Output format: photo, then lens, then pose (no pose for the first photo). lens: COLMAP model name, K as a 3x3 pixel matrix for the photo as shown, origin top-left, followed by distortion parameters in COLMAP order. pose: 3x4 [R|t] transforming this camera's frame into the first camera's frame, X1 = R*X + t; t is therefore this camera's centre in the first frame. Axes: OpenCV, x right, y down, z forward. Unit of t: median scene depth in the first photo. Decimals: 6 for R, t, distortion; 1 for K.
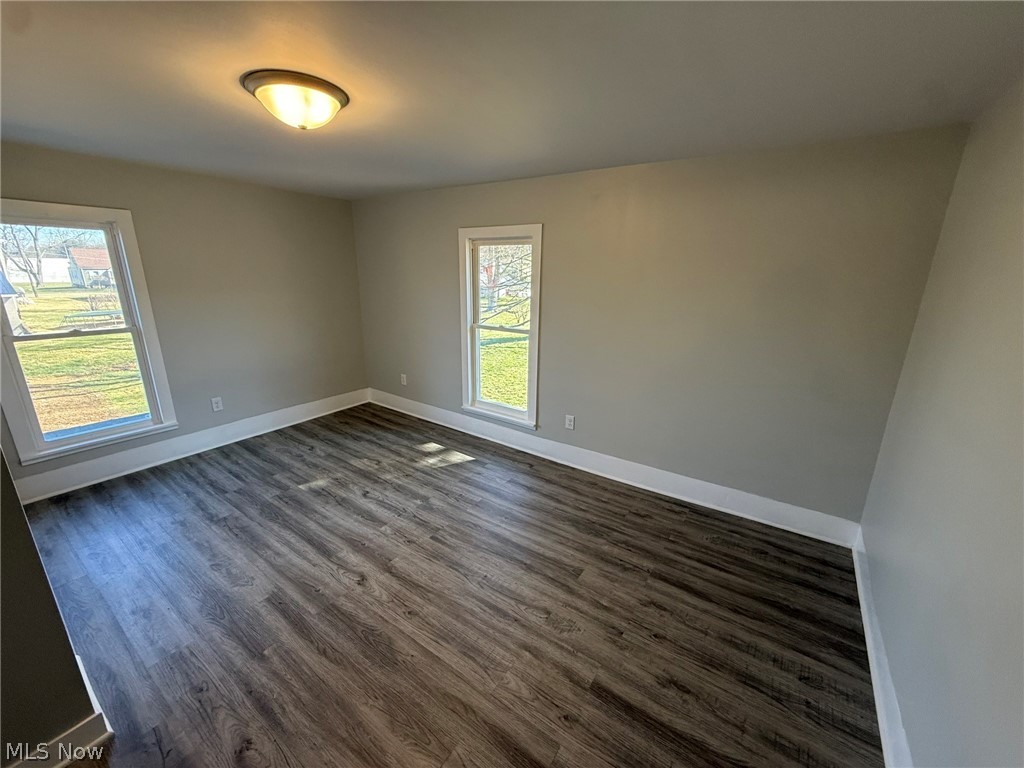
lens RADIAL K [[408.0, 0, 510.4], [0, 408.0, 383.4], [0, 0, 1]] dist [-0.001176, -0.000008]
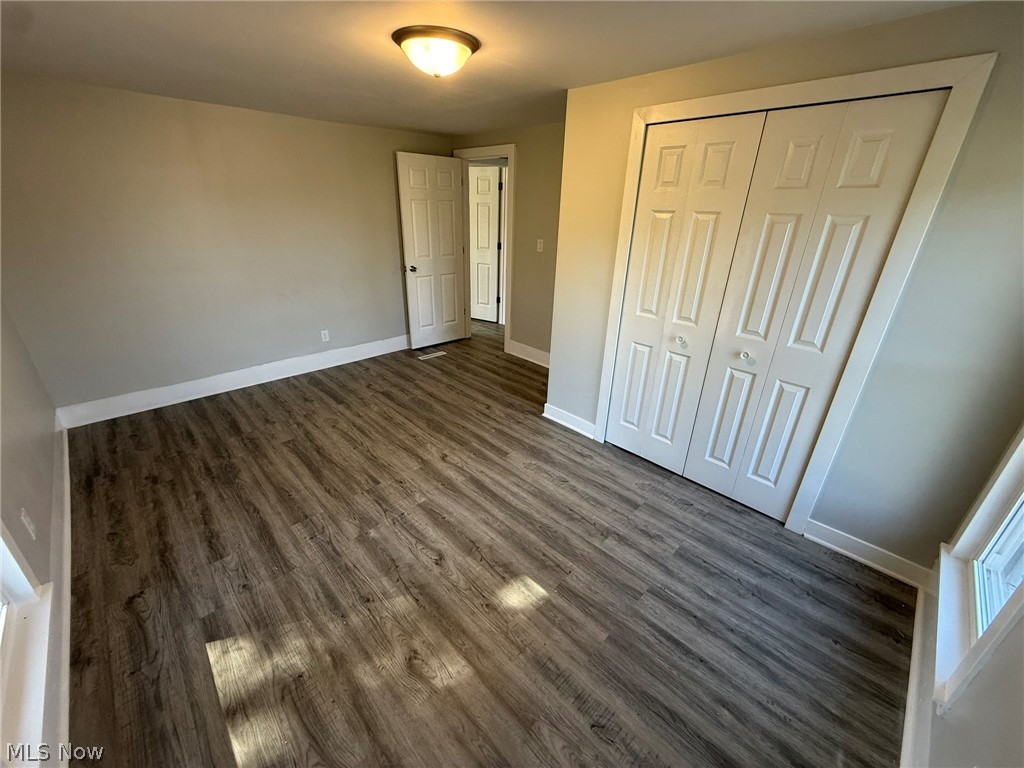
lens RADIAL K [[408.0, 0, 510.4], [0, 408.0, 383.4], [0, 0, 1]] dist [-0.001176, -0.000008]
pose [[-0.982570, -0.106378, 0.152446, -0.629487], [0.013726, 0.776318, 0.630192, -0.441733], [-0.185385, 0.621300, -0.761327, 1.522983]]
